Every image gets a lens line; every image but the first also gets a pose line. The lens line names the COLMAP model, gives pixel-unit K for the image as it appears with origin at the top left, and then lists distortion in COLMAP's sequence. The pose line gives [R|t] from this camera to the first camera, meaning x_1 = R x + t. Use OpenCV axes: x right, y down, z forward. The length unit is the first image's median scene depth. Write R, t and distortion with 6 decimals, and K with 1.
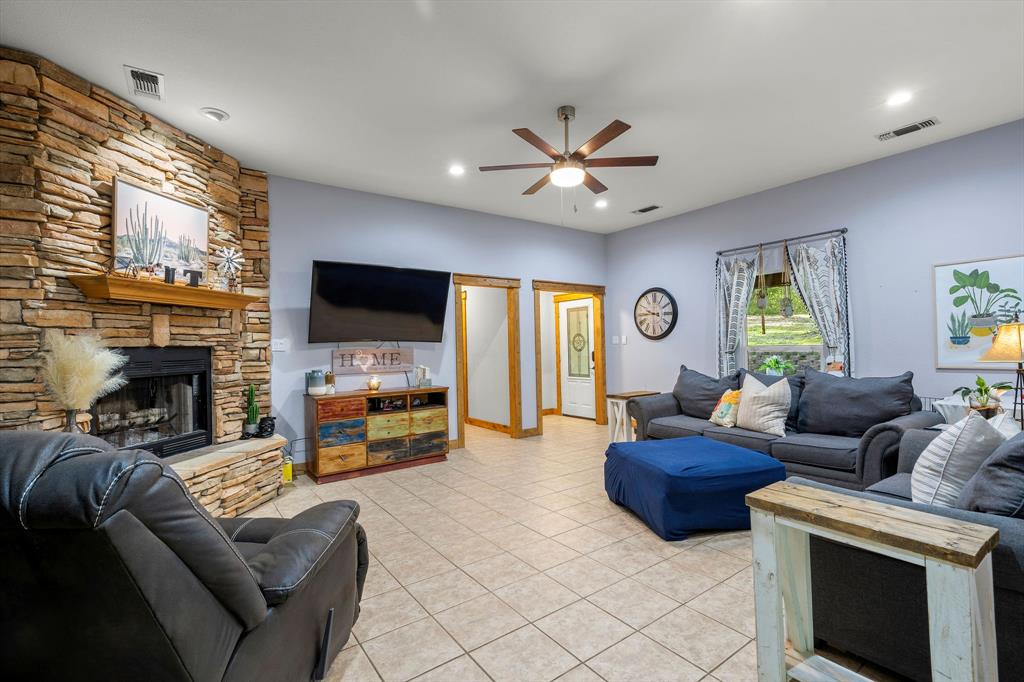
lens RADIAL K [[476.4, 0, 514.1], [0, 476.4, 345.7], [0, 0, 1]] dist [-0.001494, 0.006648]
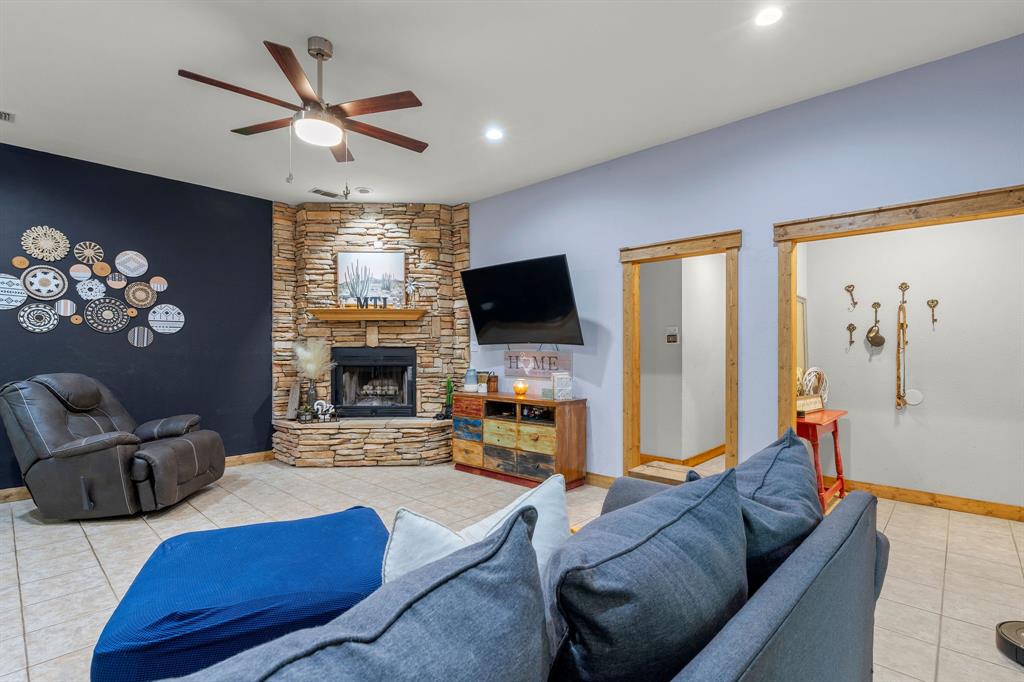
lens RADIAL K [[476.4, 0, 514.1], [0, 476.4, 345.7], [0, 0, 1]] dist [-0.001494, 0.006648]
pose [[0.204588, 0.013819, -0.978751, 0.831392], [-0.001786, 0.999904, 0.013744, -0.022595], [0.978847, -0.001064, 0.204593, 1.040173]]
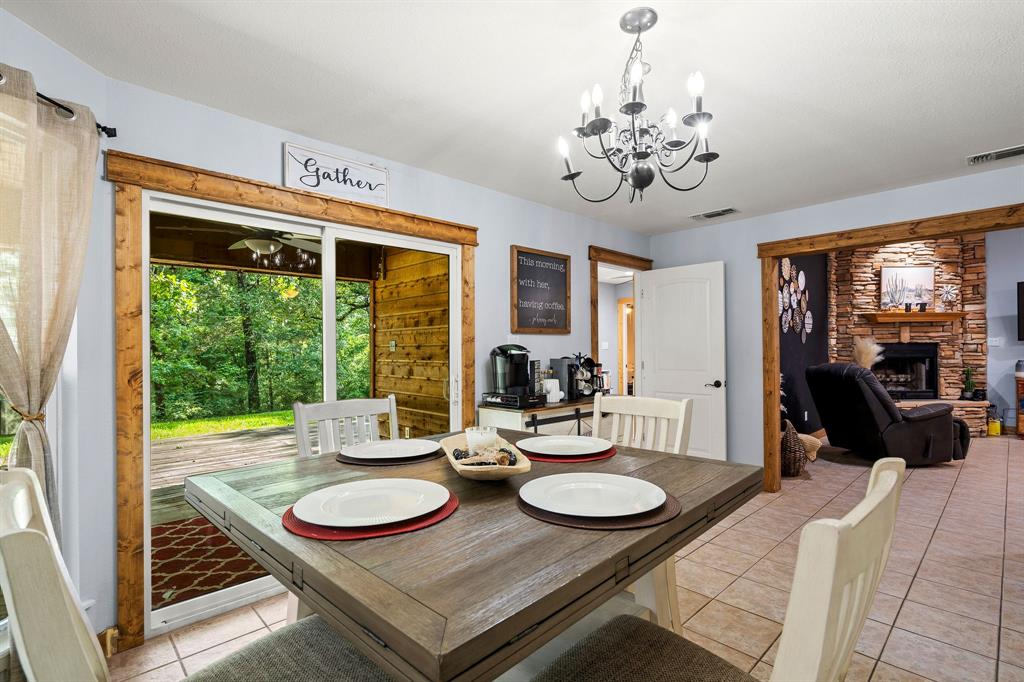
lens RADIAL K [[486.6, 0, 512.0], [0, 486.6, 341.0], [0, 0, 1]] dist [-0.002251, 0.000077]
pose [[0.160723, 0.002913, -0.986995, 0.900594], [0.003164, 0.999989, 0.003466, -0.016575], [0.986994, -0.003679, 0.160712, -0.850520]]
